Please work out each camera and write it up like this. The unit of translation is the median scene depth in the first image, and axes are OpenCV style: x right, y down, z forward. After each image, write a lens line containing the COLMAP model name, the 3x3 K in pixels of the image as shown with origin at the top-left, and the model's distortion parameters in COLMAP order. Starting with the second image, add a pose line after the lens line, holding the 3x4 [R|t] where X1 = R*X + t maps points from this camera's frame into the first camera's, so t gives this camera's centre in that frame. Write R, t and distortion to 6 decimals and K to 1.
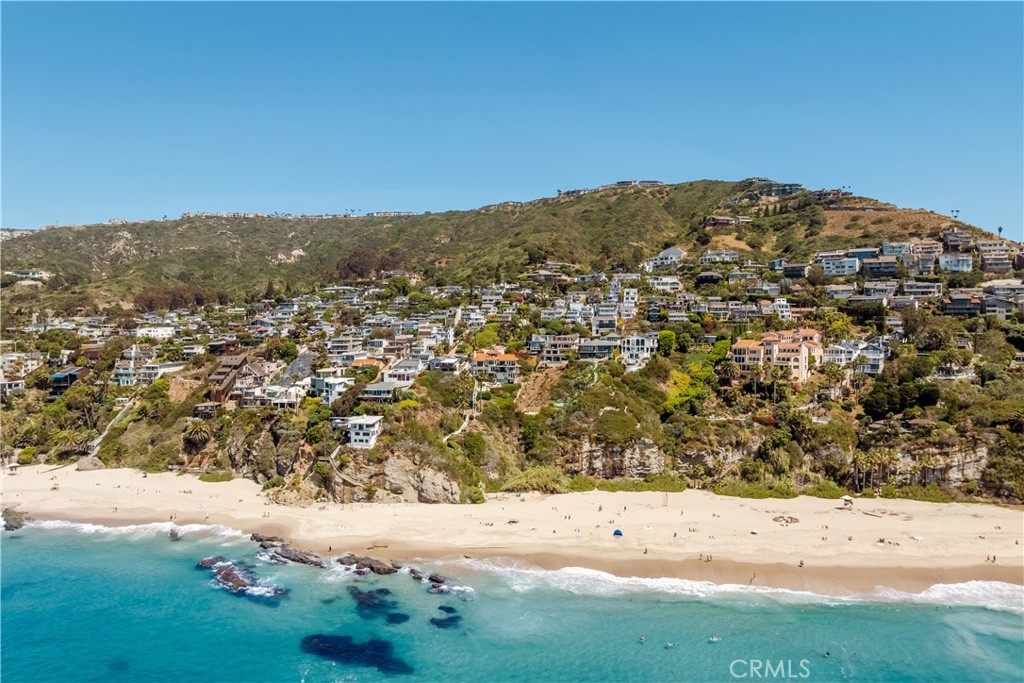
lens RADIAL K [[703.0, 0, 512.0], [0, 703.0, 341.5], [0, 0, 1]] dist [-0.028759, -0.006275]
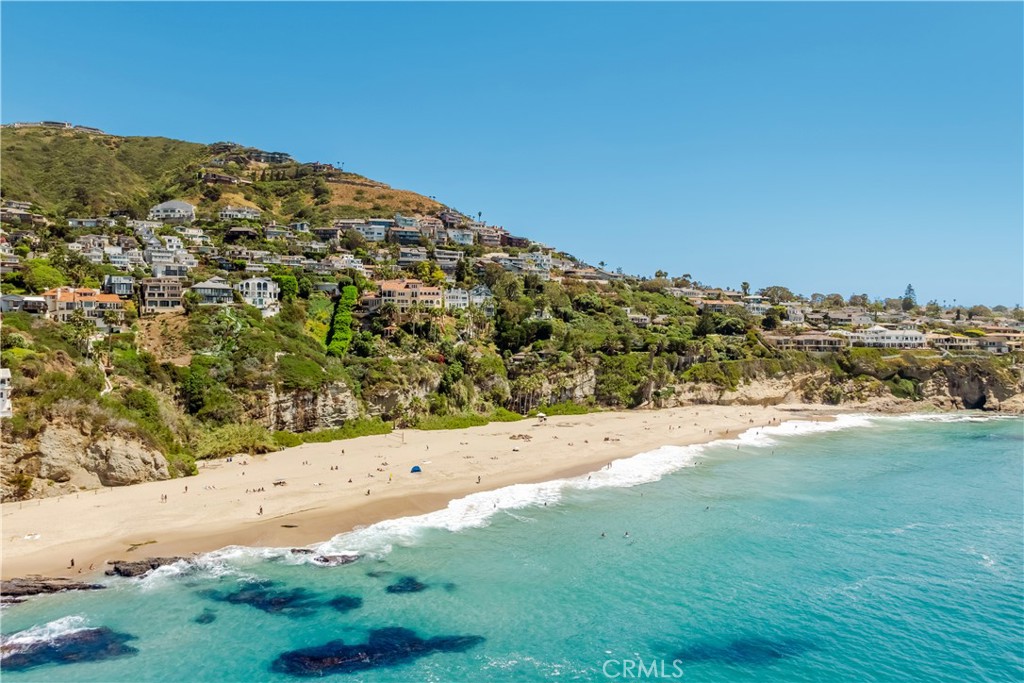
lens RADIAL K [[703.0, 0, 512.0], [0, 703.0, 341.5], [0, 0, 1]] dist [-0.028759, -0.006275]
pose [[0.677666, -0.022051, 0.735039, -0.317577], [0.009622, 0.999731, 0.021121, 0.069846], [-0.735307, -0.007241, 0.677695, 0.230945]]
